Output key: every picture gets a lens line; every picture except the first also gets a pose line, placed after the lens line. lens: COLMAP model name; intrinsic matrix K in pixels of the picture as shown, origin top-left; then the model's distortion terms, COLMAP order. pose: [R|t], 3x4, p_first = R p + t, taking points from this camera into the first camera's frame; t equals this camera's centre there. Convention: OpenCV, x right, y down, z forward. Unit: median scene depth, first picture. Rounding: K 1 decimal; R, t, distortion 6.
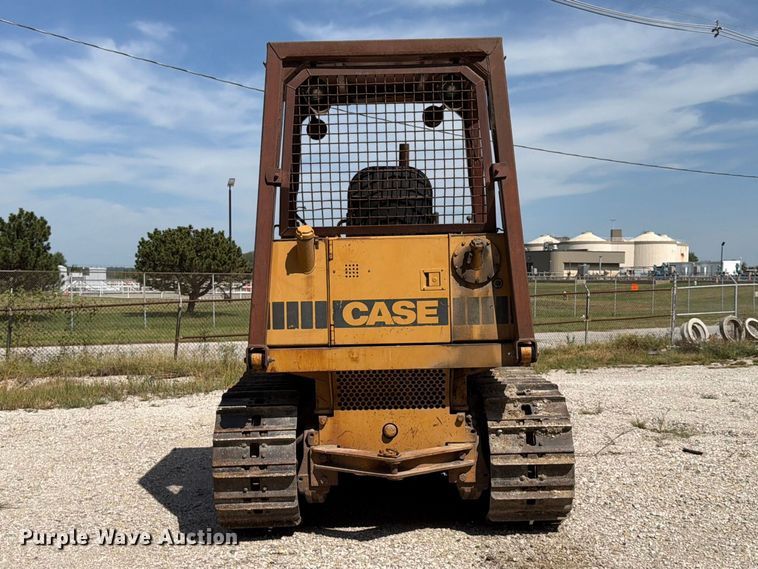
lens RADIAL K [[816.1, 0, 428.5], [0, 816.1, 332.9], [0, 0, 1]] dist [0.117183, -0.296816]
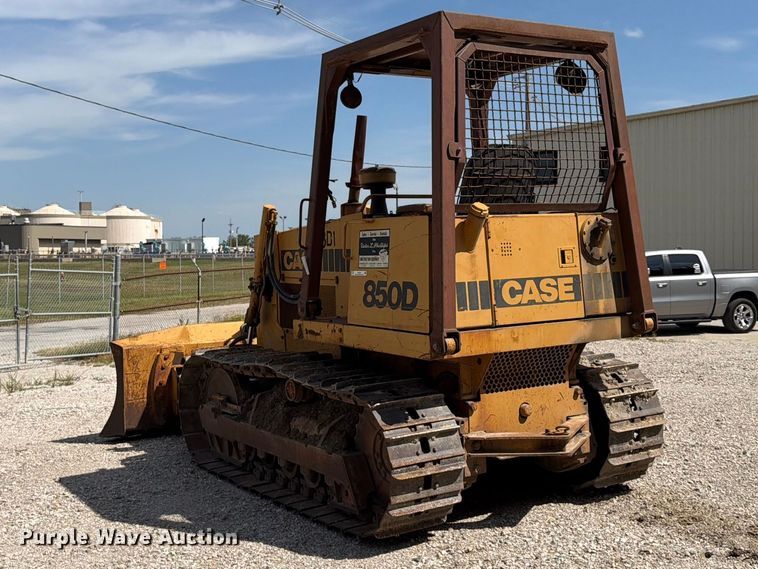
lens RADIAL K [[892.5, 0, 346.2], [0, 892.5, 283.1], [0, 0, 1]] dist [0.092168, -0.031245]
pose [[0.853200, -0.026816, 0.520895, -0.802215], [0.045512, 0.998696, -0.023135, -0.018792], [-0.519595, 0.043446, 0.853307, 0.182210]]
